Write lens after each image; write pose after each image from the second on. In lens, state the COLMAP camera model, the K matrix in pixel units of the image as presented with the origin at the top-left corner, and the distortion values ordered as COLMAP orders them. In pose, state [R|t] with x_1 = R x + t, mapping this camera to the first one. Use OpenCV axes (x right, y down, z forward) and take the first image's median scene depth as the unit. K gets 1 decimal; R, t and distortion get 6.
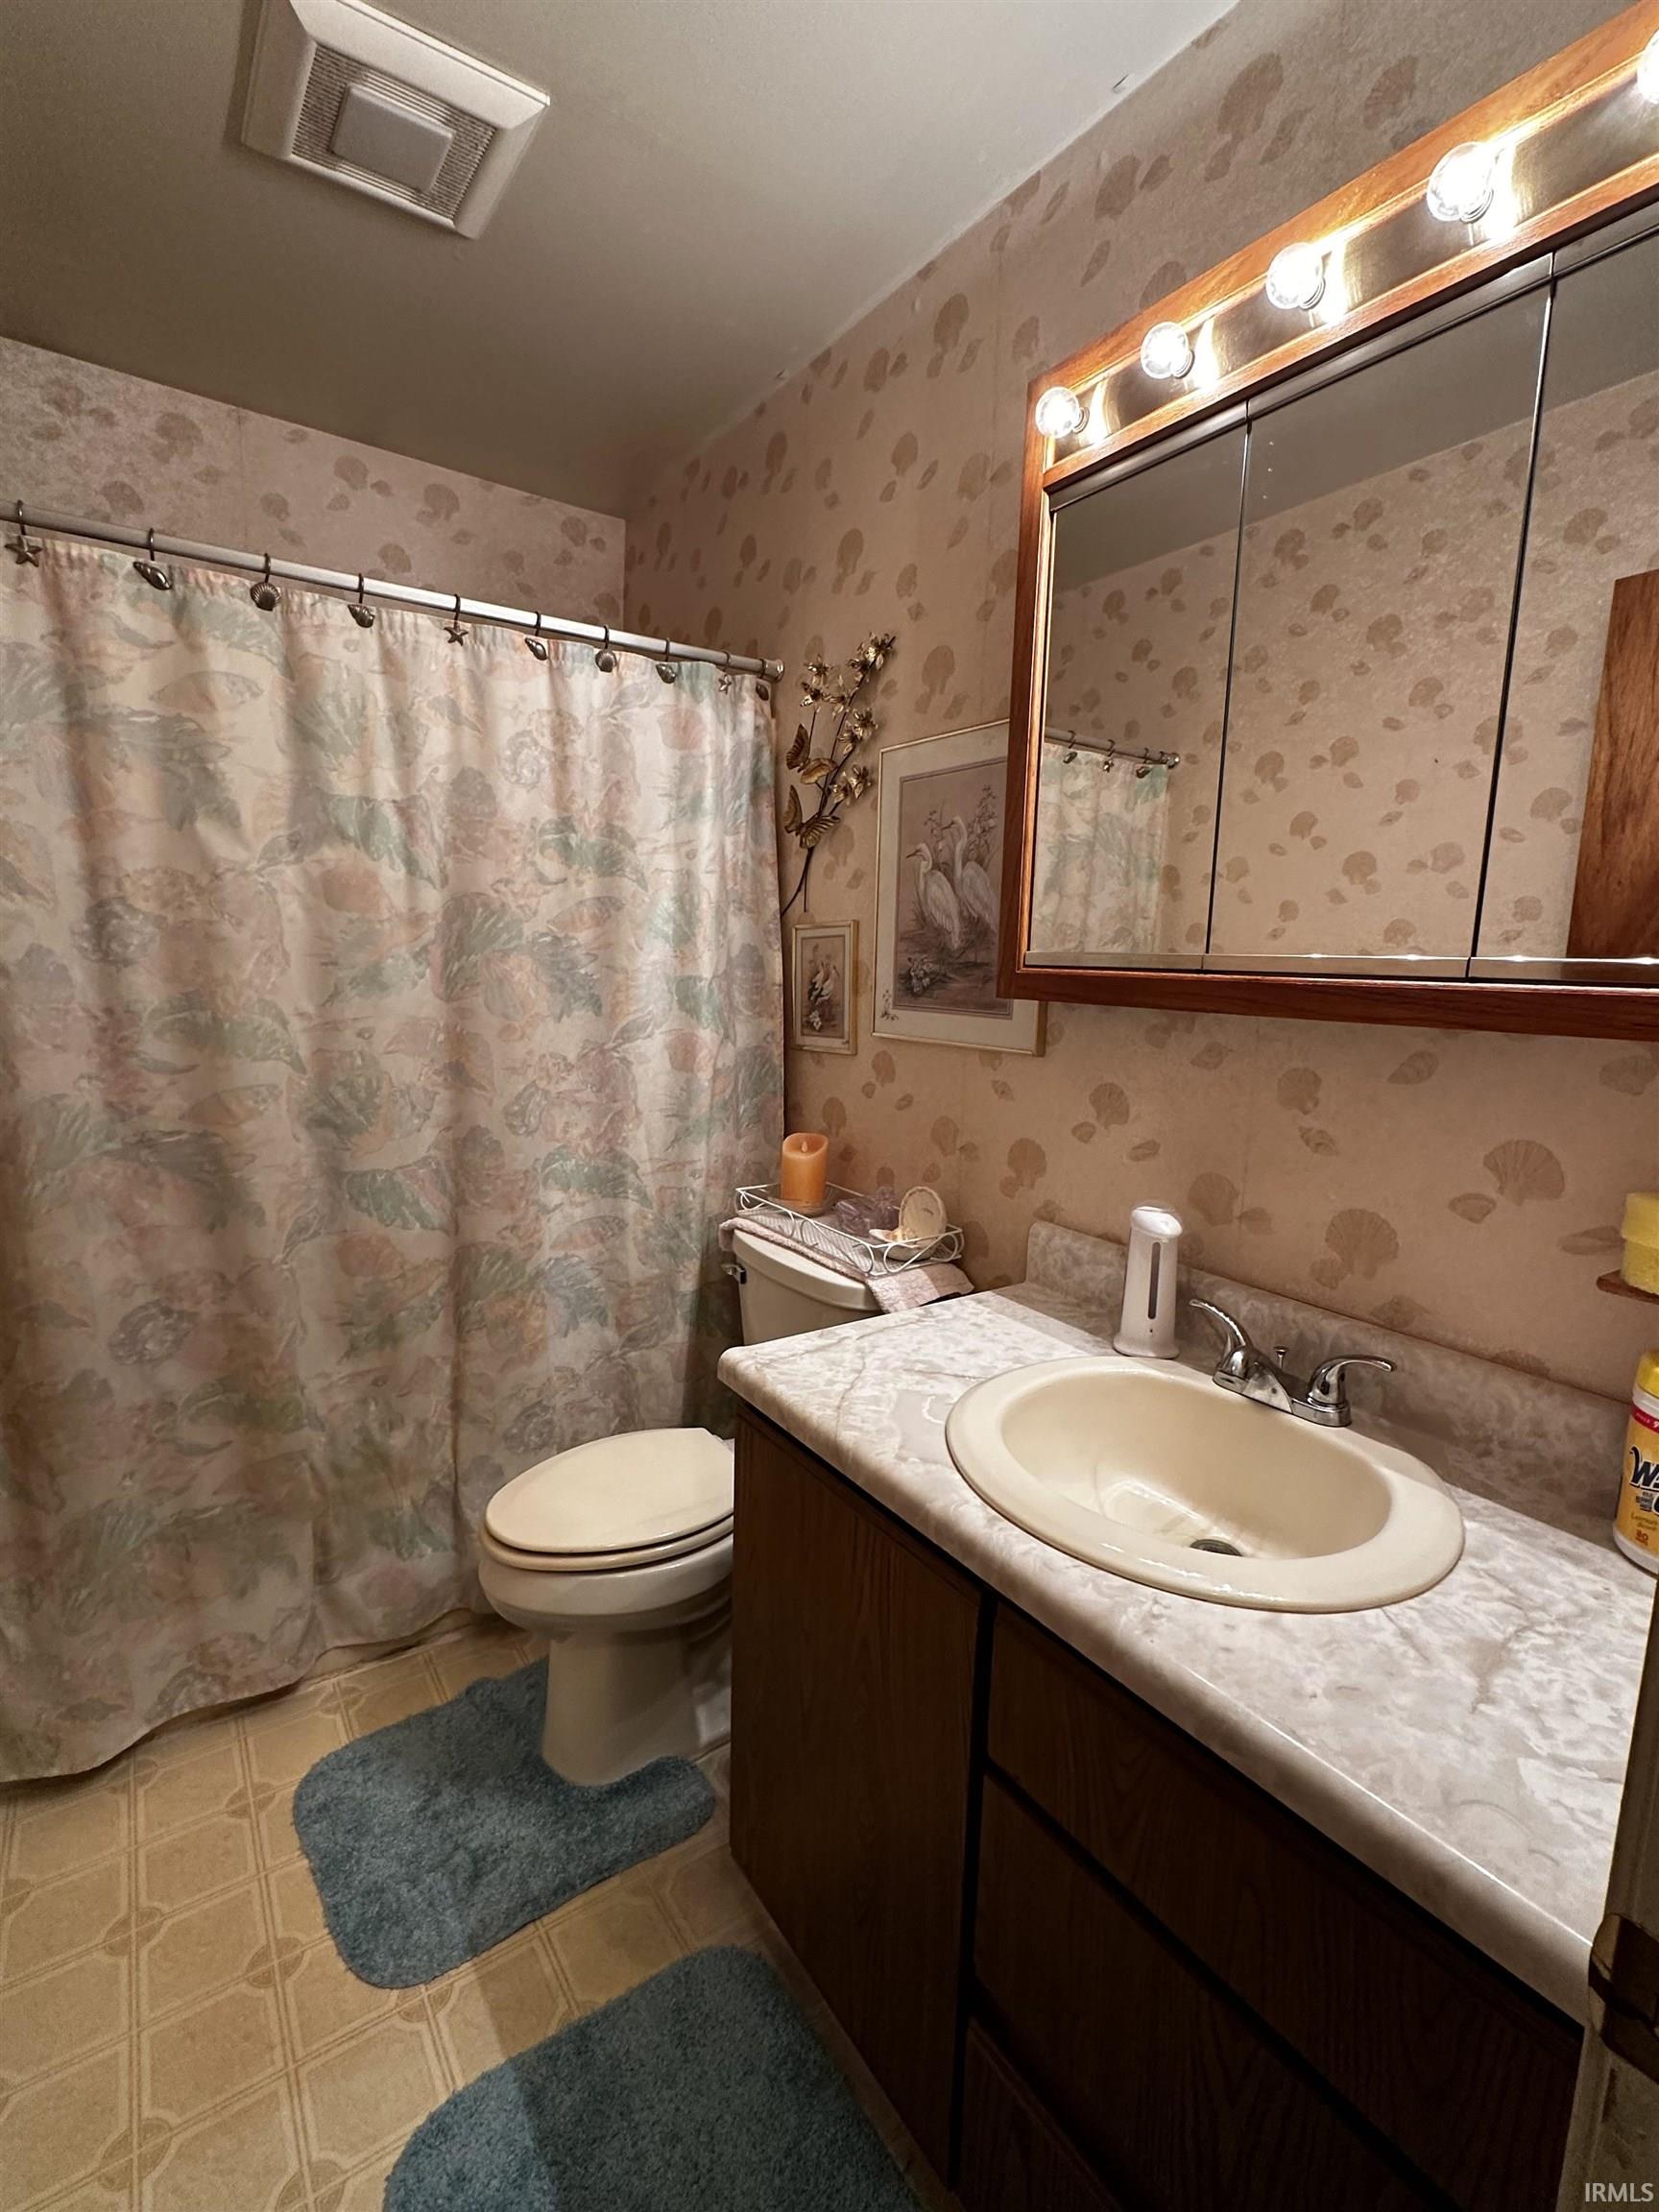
lens RADIAL K [[994.2, 0, 825.7], [0, 994.2, 1105.1], [0, 0, 1]] dist [-0.003847, 0.001329]
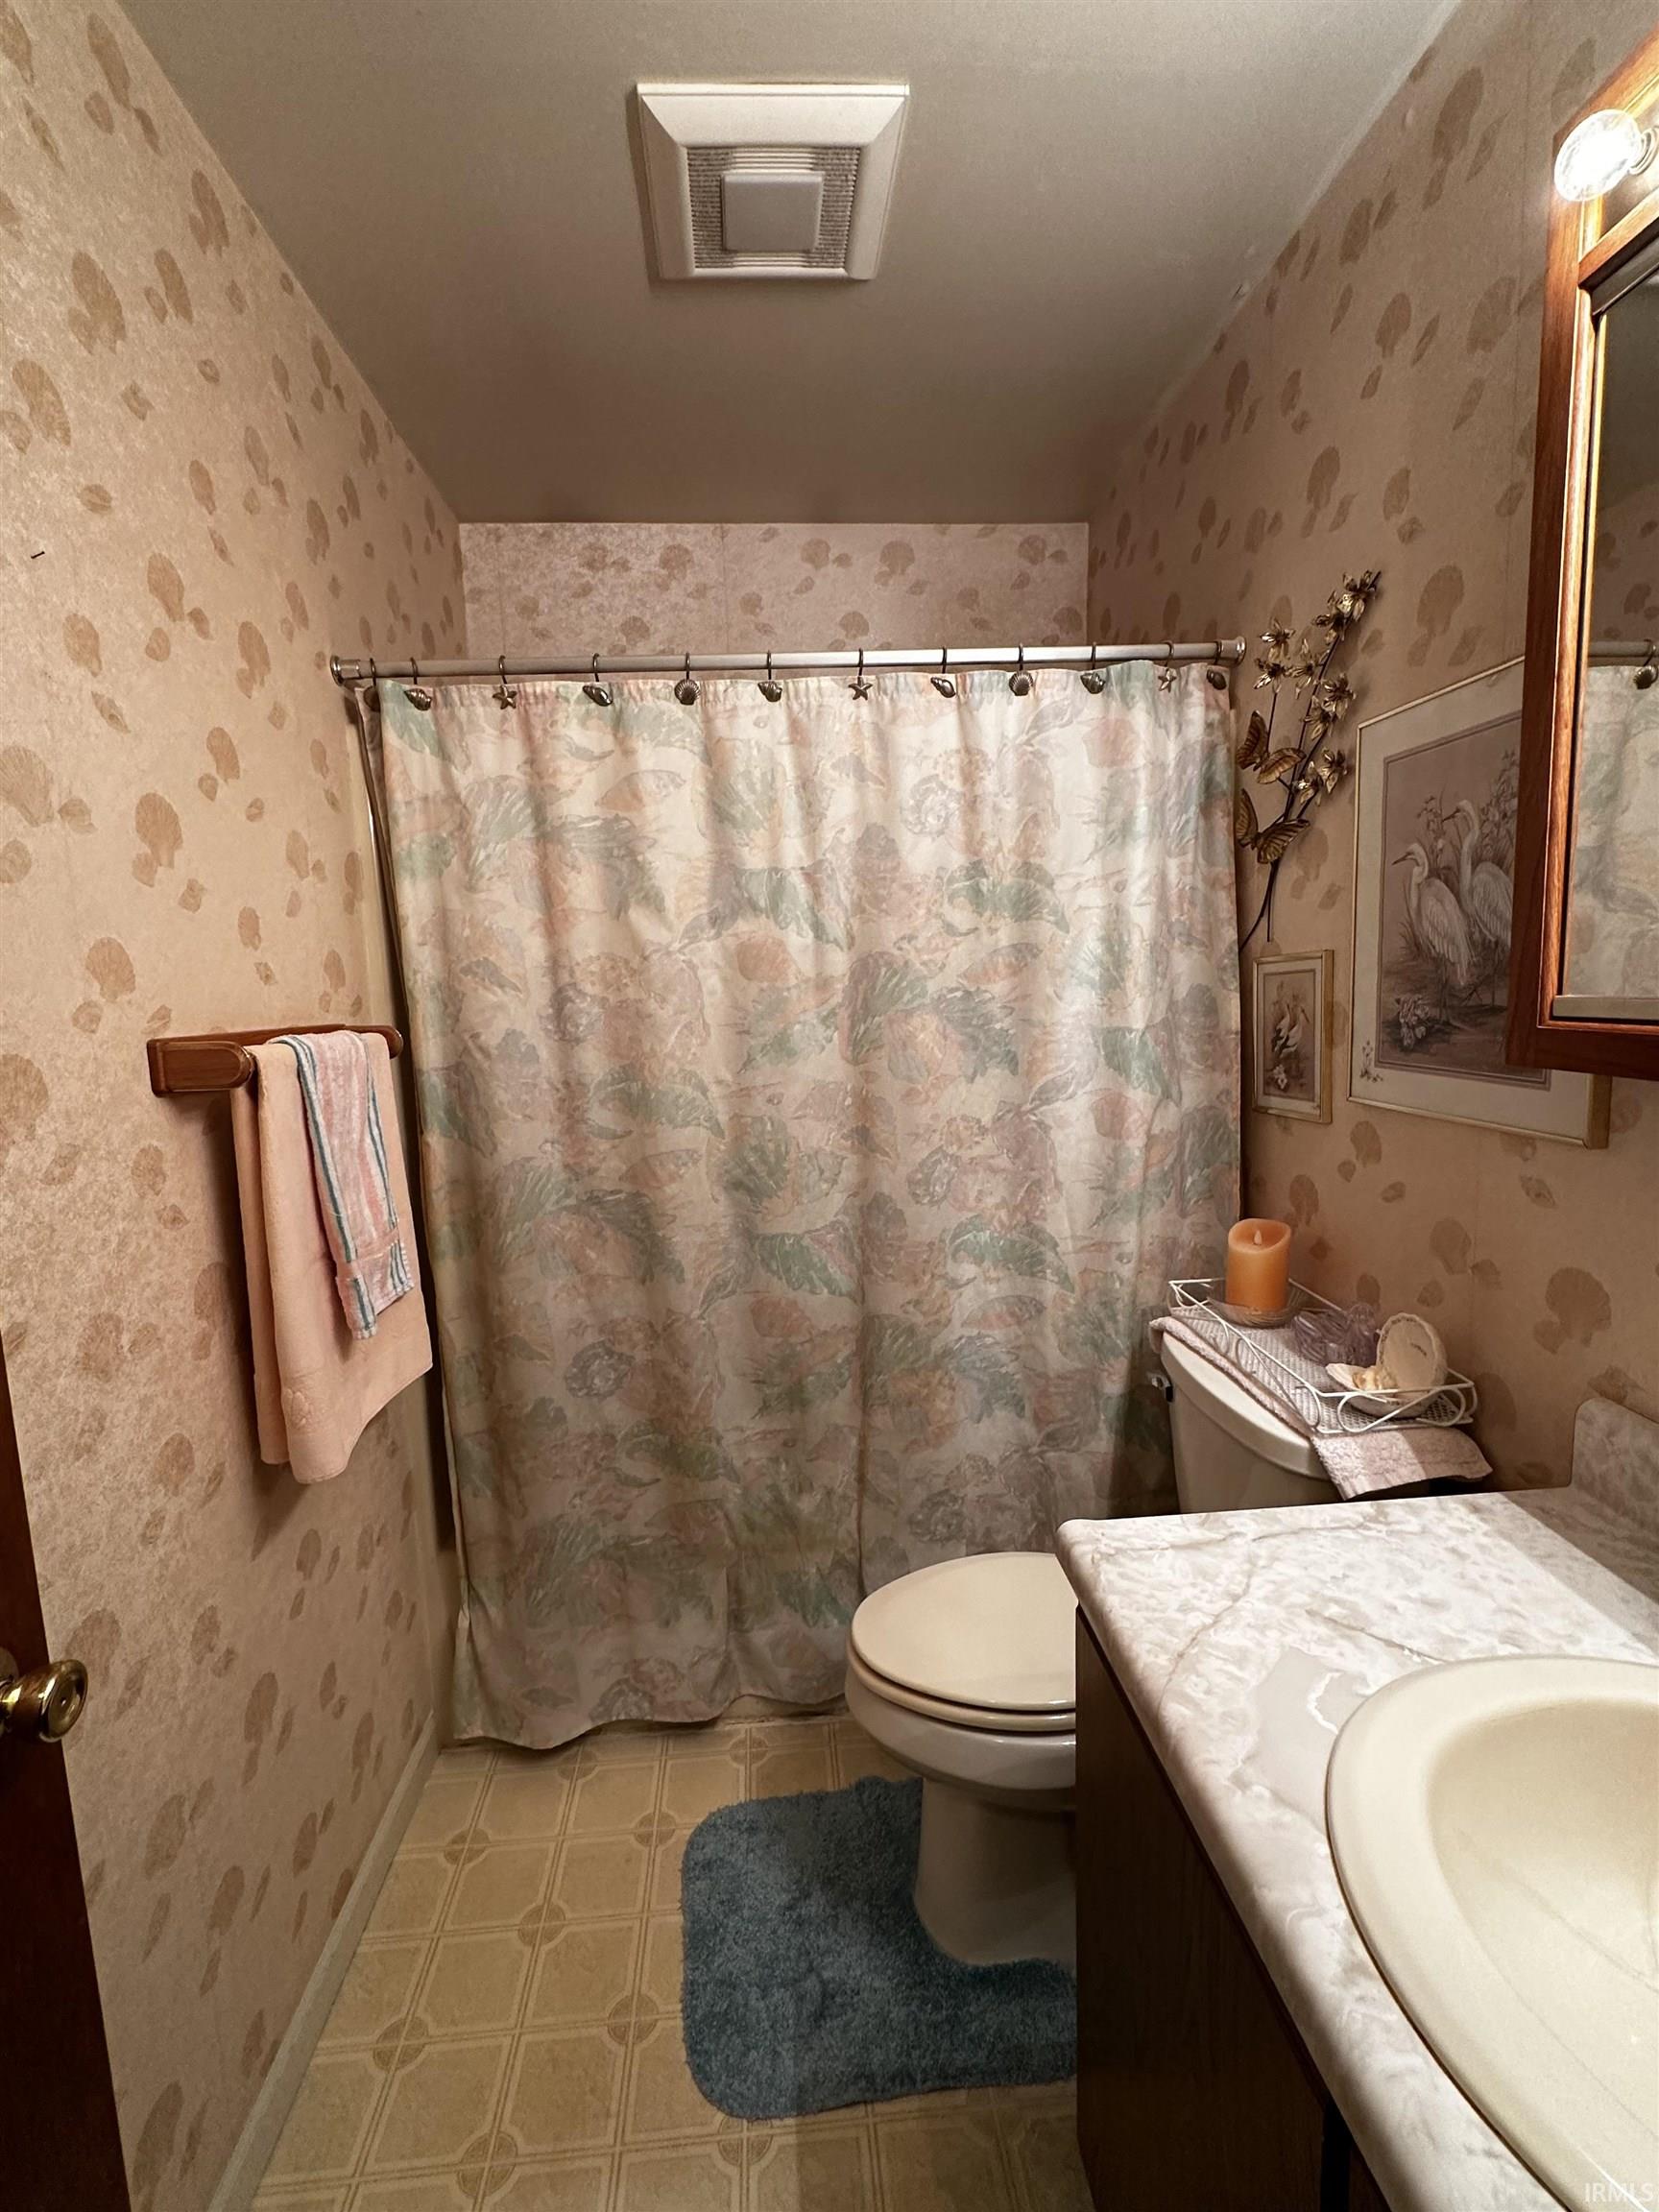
lens RADIAL K [[994.2, 0, 829.2], [0, 994.2, 1105.8], [0, 0, 1]] dist [-0.003847, 0.001329]
pose [[0.857853, 0.009339, -0.513809, 0.108999], [-0.019529, 0.999705, -0.014434, -0.053868], [0.513523, 0.022417, 0.857783, 0.164530]]
